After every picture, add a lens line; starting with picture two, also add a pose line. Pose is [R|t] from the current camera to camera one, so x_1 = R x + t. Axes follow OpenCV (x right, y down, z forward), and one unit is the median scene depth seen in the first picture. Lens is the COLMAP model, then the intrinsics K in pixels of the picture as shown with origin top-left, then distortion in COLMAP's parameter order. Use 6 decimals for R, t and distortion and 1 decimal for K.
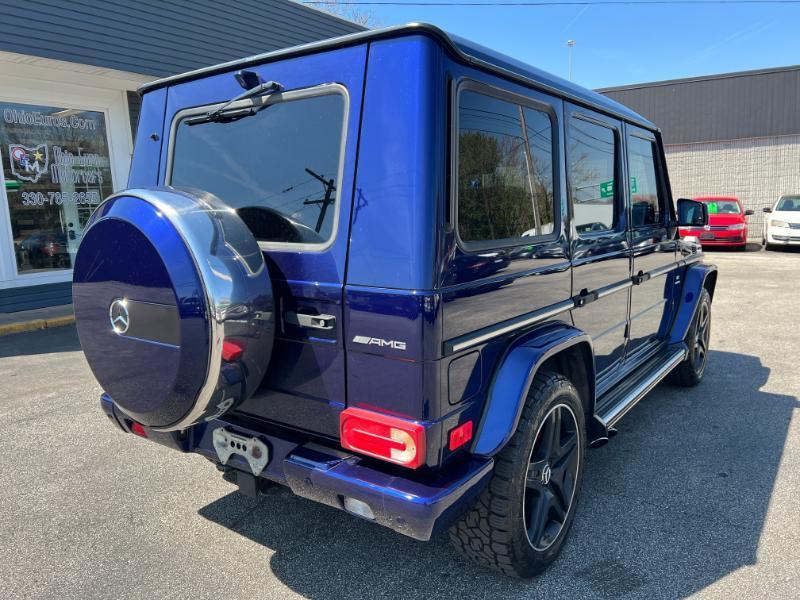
lens RADIAL K [[610.6, 0, 399.1], [0, 610.6, 303.7], [0, 0, 1]] dist [0.016048, 0.003424]
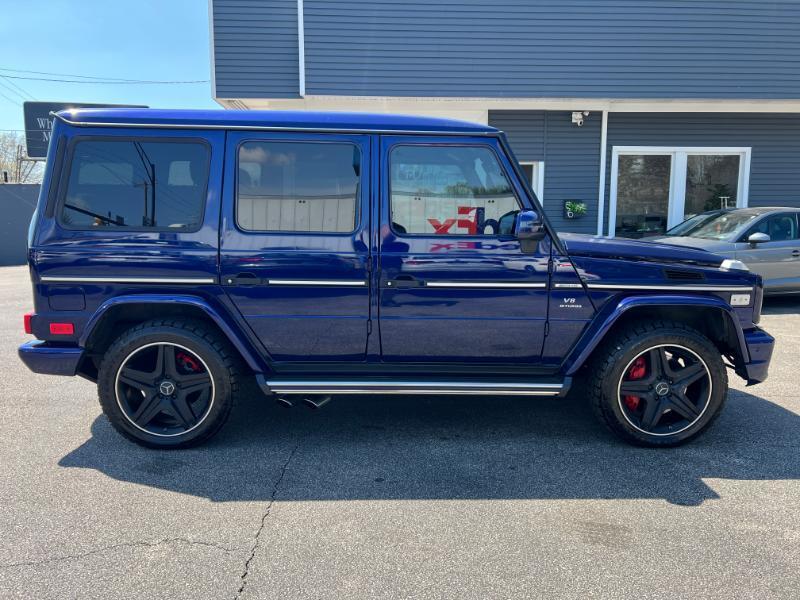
lens RADIAL K [[604.3, 0, 403.5], [0, 604.3, 298.7], [0, 0, 1]] dist [0.053020, -0.061315]
pose [[0.610657, 0.145887, -0.778341, 1.341491], [-0.147338, 0.986653, 0.069335, -0.096369], [0.778067, 0.072339, 0.624002, 0.396630]]
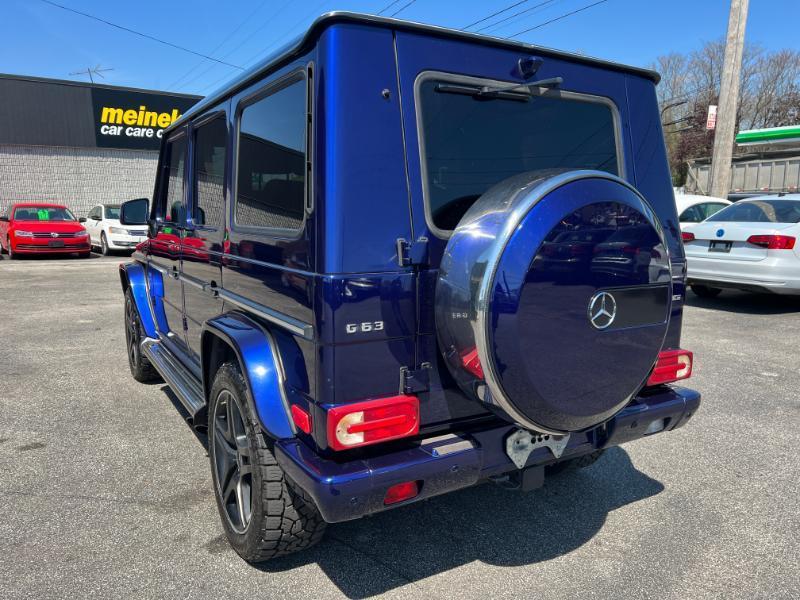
lens RADIAL K [[610.6, 0, 399.1], [0, 610.6, 303.7], [0, 0, 1]] dist [0.016048, 0.003424]
pose [[0.388284, -0.115253, 0.914304, -0.907668], [0.130249, 0.989052, 0.069362, -0.058865], [-0.912289, 0.092155, 0.399044, 0.590389]]
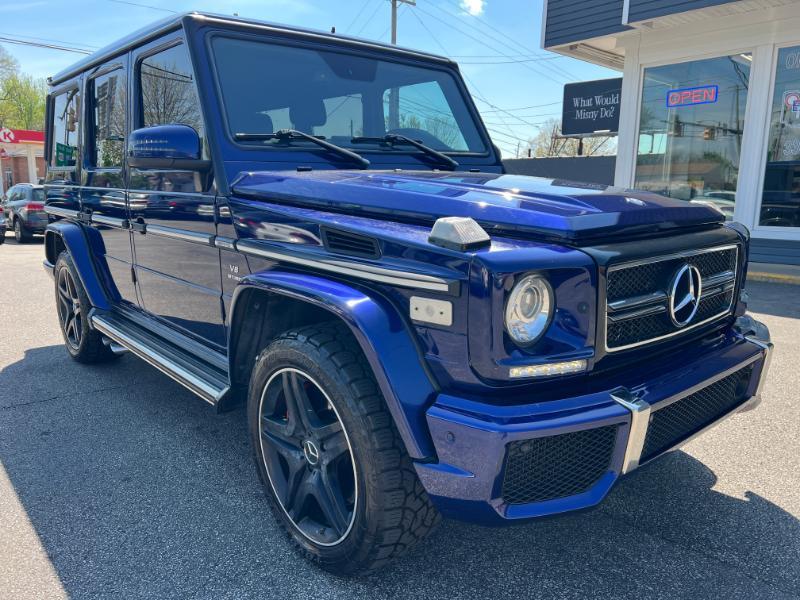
lens RADIAL K [[610.6, 0, 399.1], [0, 610.6, 303.7], [0, 0, 1]] dist [0.016048, 0.003424]
pose [[-0.230302, 0.214328, -0.949223, 1.301614], [-0.151182, 0.955720, 0.252475, -0.238393], [0.961304, 0.201651, -0.187702, 1.720840]]
